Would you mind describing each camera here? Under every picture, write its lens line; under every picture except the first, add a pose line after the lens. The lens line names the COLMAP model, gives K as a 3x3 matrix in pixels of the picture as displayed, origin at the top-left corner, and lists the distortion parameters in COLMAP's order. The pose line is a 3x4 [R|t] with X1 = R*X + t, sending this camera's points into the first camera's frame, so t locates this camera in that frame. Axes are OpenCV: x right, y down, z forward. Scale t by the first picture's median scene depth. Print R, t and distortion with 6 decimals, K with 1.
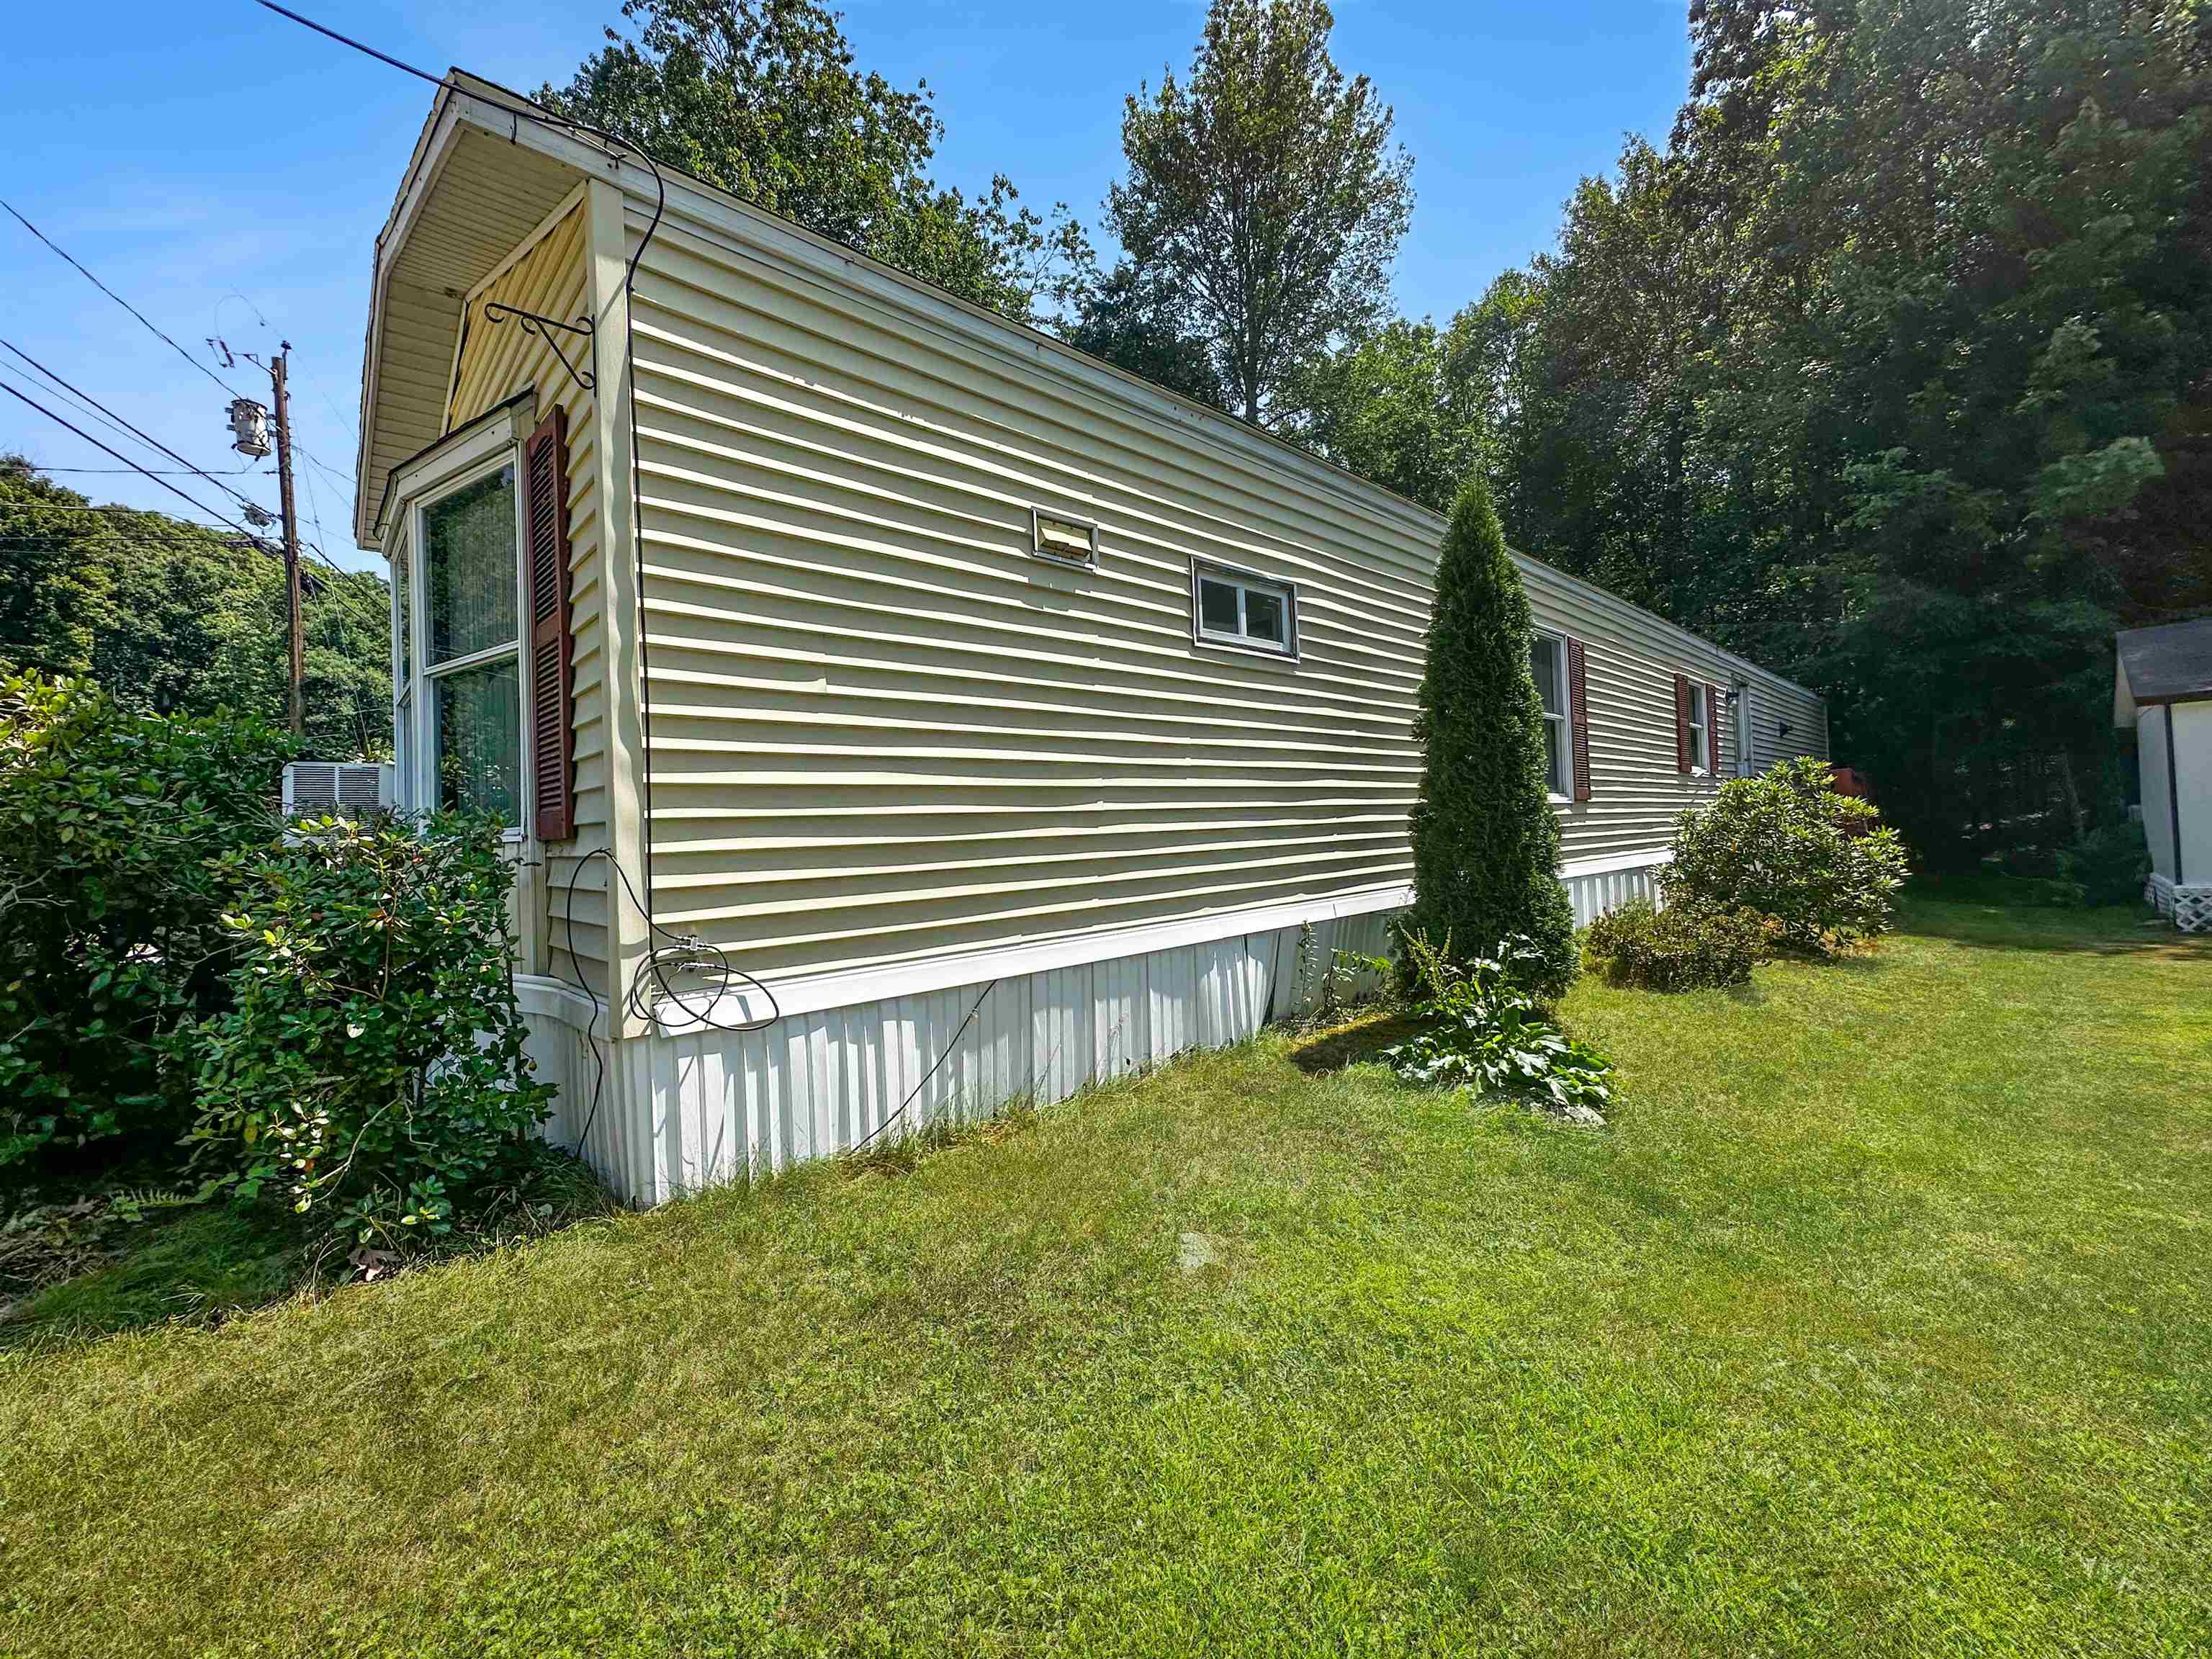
lens RADIAL K [[892.1, 0, 1102.8], [0, 892.1, 827.0], [0, 0, 1]] dist [-0.007465, 0.001411]
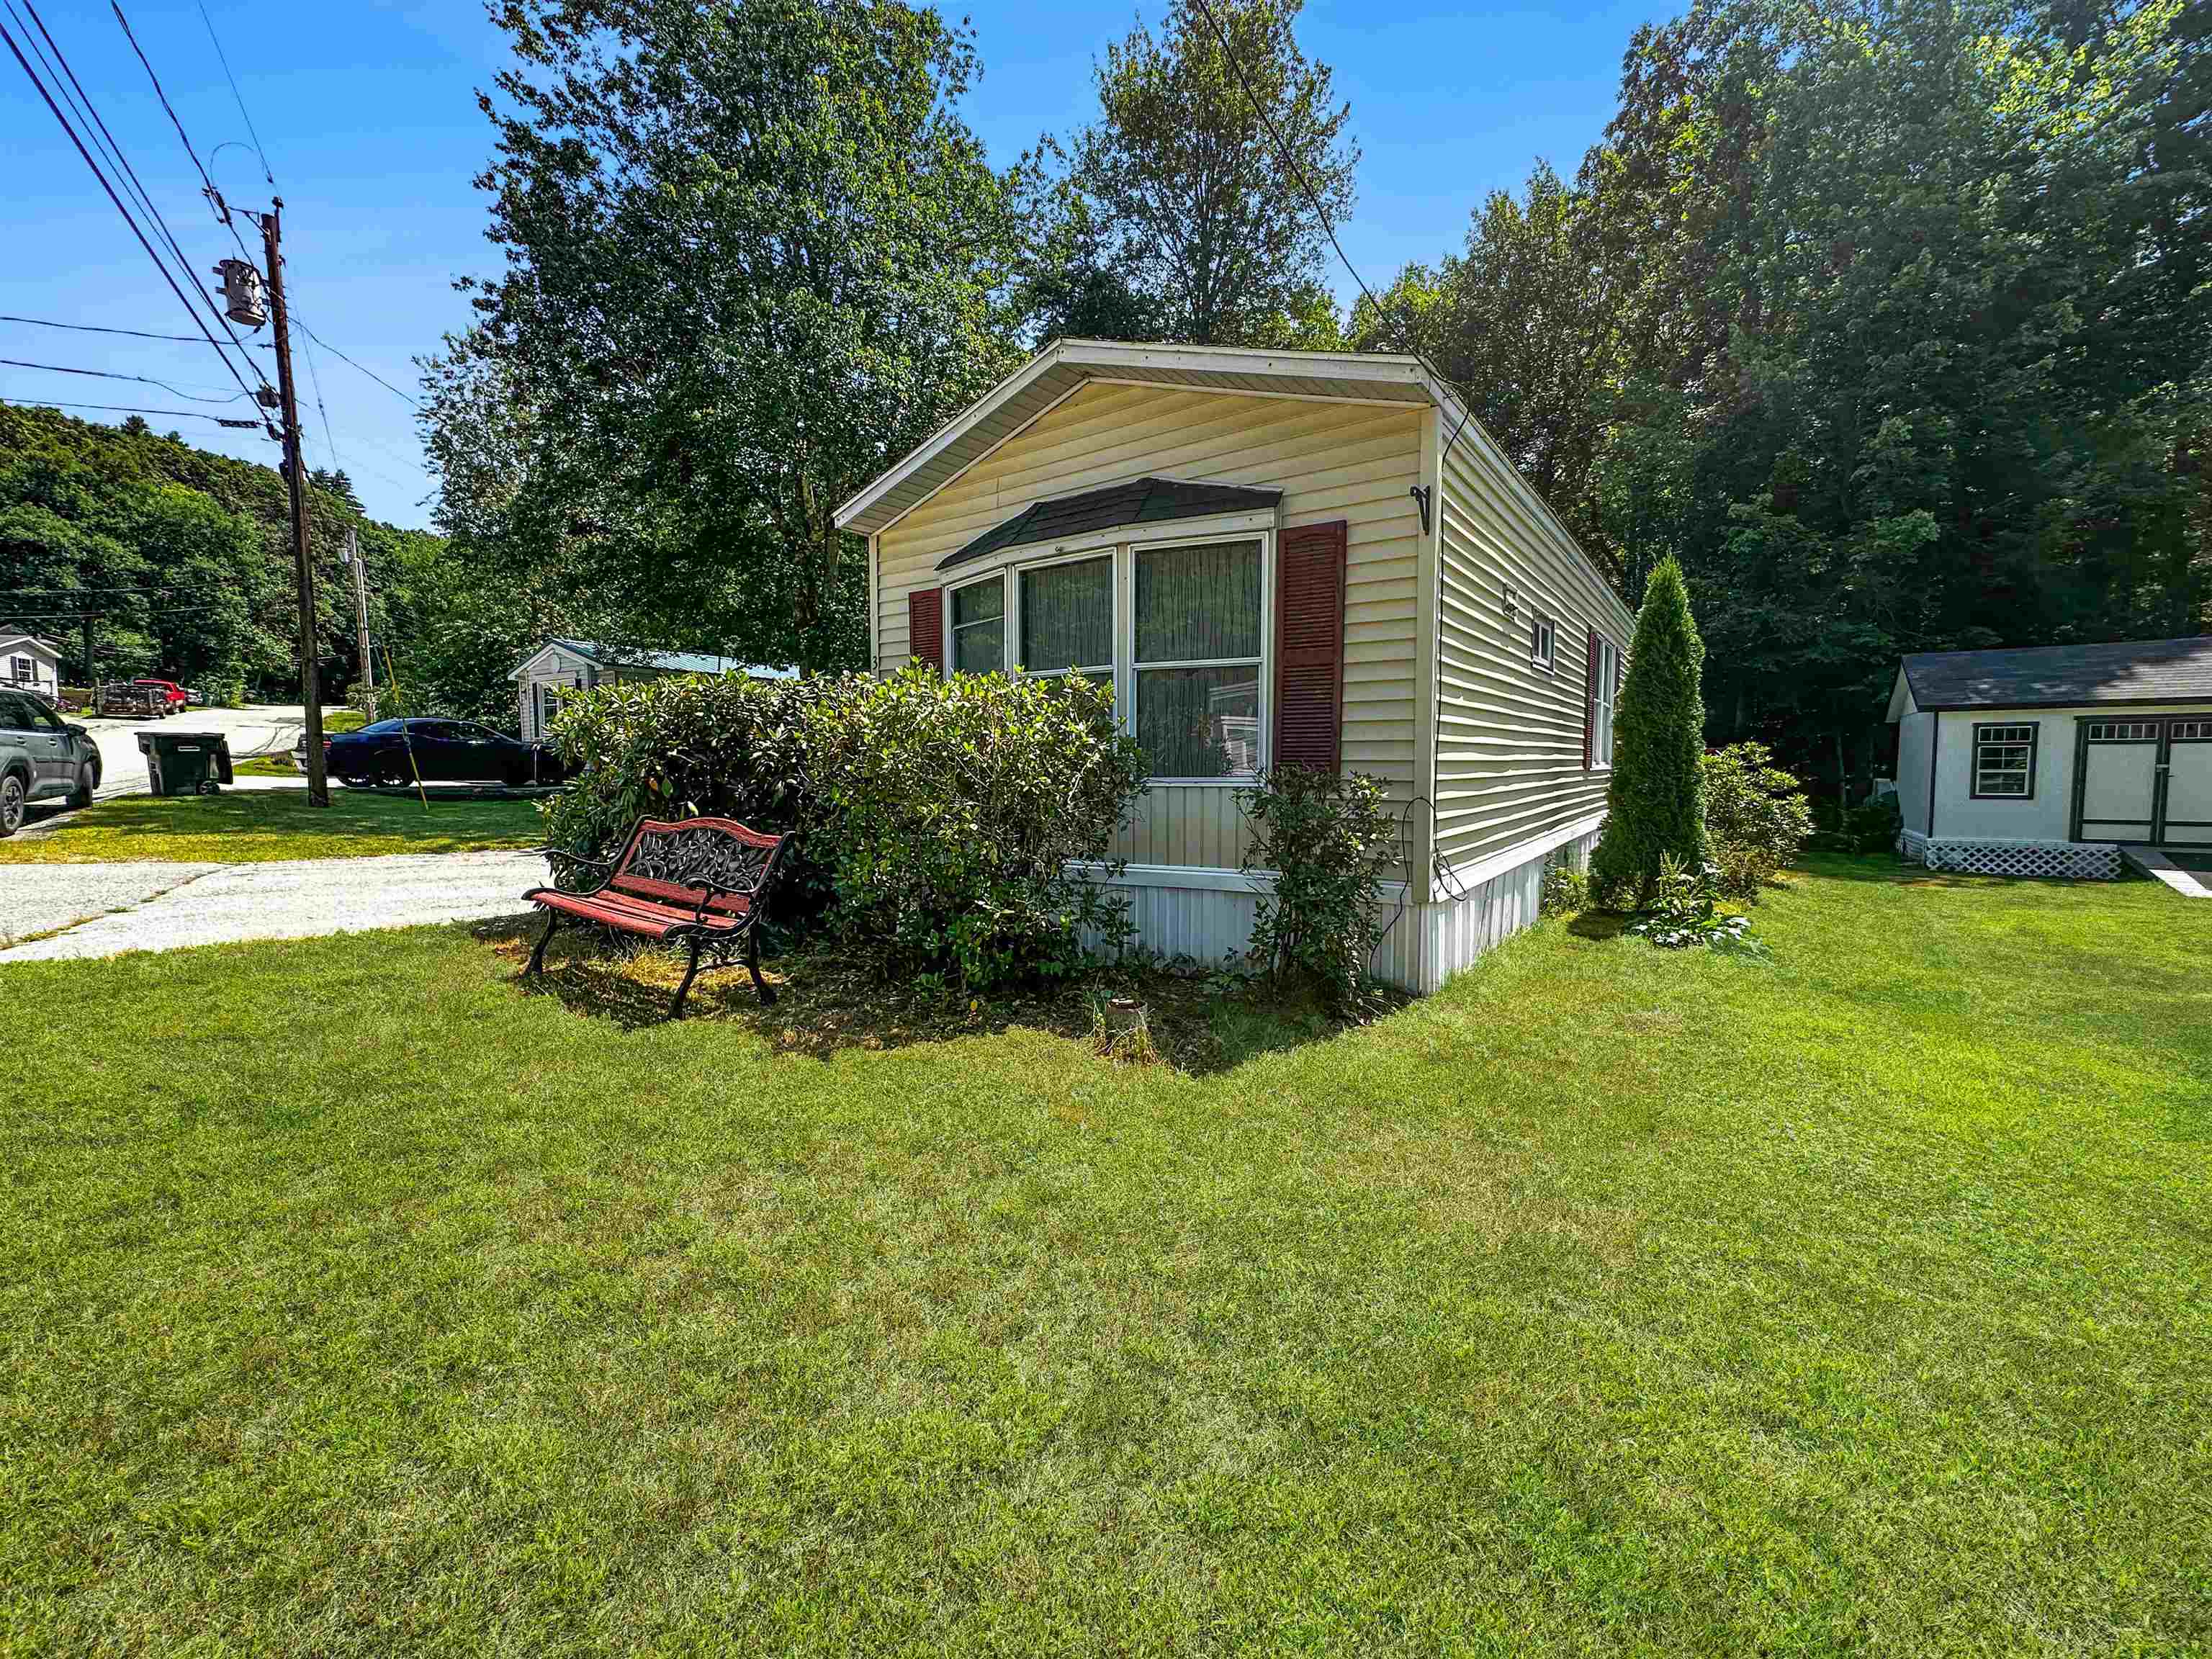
lens RADIAL K [[892.1, 0, 1111.4], [0, 892.1, 823.8], [0, 0, 1]] dist [-0.007465, 0.001411]
pose [[0.980194, 0.023915, 0.196592, -0.223609], [-0.038093, 0.996913, 0.068658, -0.003356], [-0.194343, -0.074787, 0.978079, -0.089883]]
